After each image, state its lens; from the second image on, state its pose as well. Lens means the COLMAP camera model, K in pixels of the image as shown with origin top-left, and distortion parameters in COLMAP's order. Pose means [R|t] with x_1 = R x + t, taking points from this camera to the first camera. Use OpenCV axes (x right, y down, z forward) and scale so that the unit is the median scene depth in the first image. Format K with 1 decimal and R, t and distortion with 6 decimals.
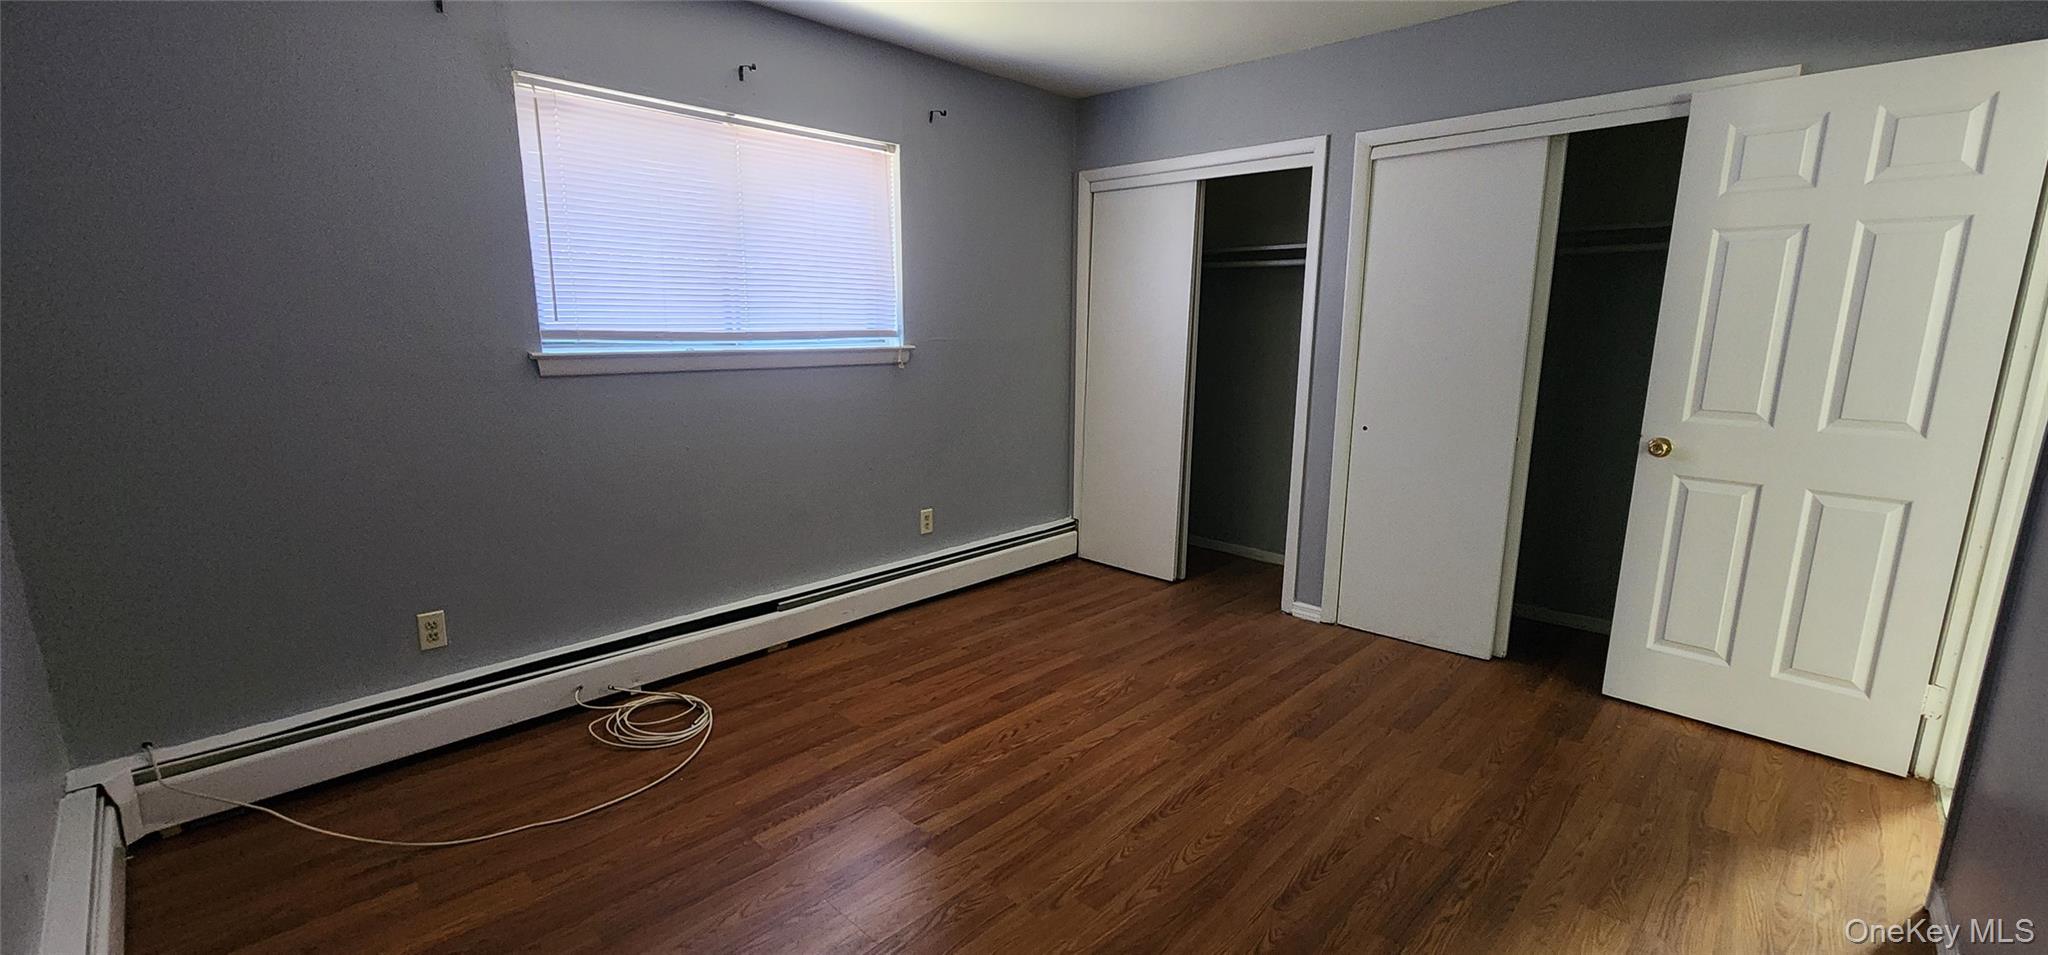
lens RADIAL K [[837.3, 0, 1007.5], [0, 837.3, 481.7], [0, 0, 1]] dist [0.000614, 0.000075]
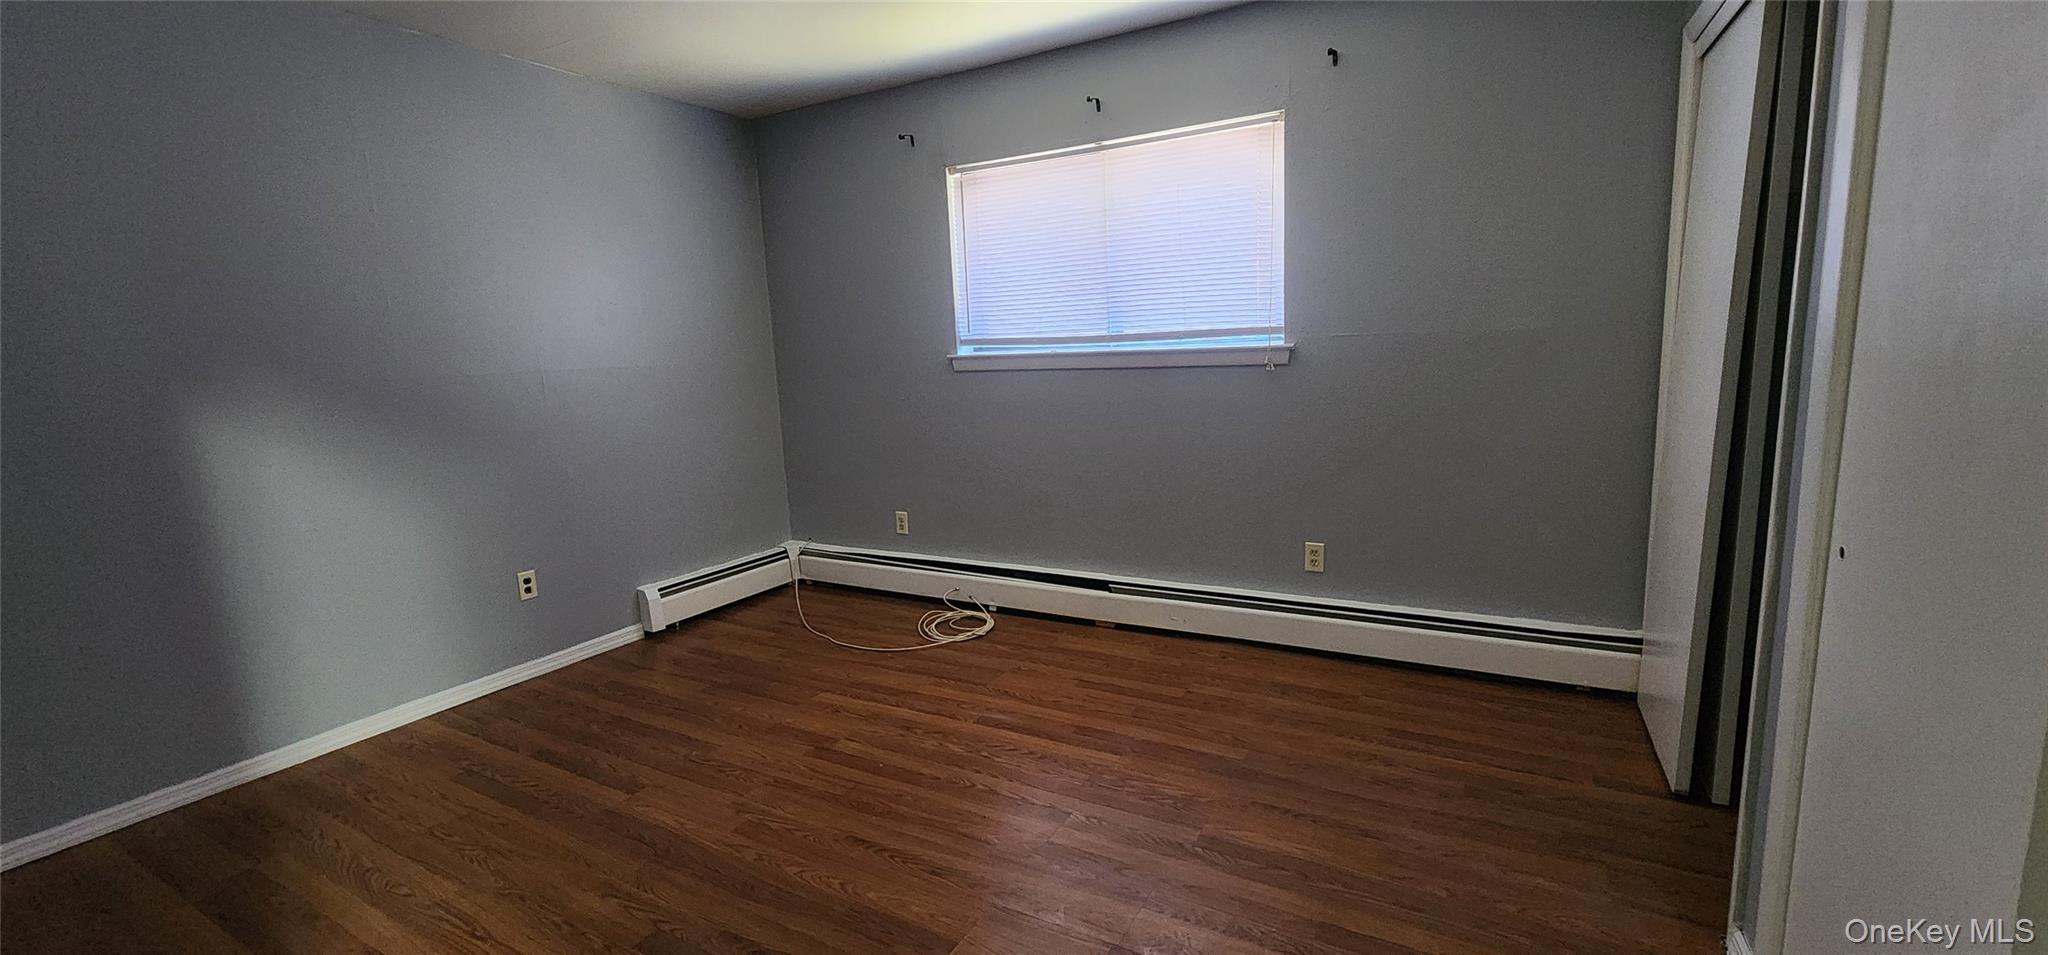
lens RADIAL K [[837.3, 0, 1007.5], [0, 837.3, 481.7], [0, 0, 1]] dist [0.000614, 0.000075]
pose [[0.246537, 0.145148, -0.958202, 0.753950], [-0.138702, 0.983827, 0.113342, -0.095450], [0.959156, 0.104962, 0.262682, 0.605729]]
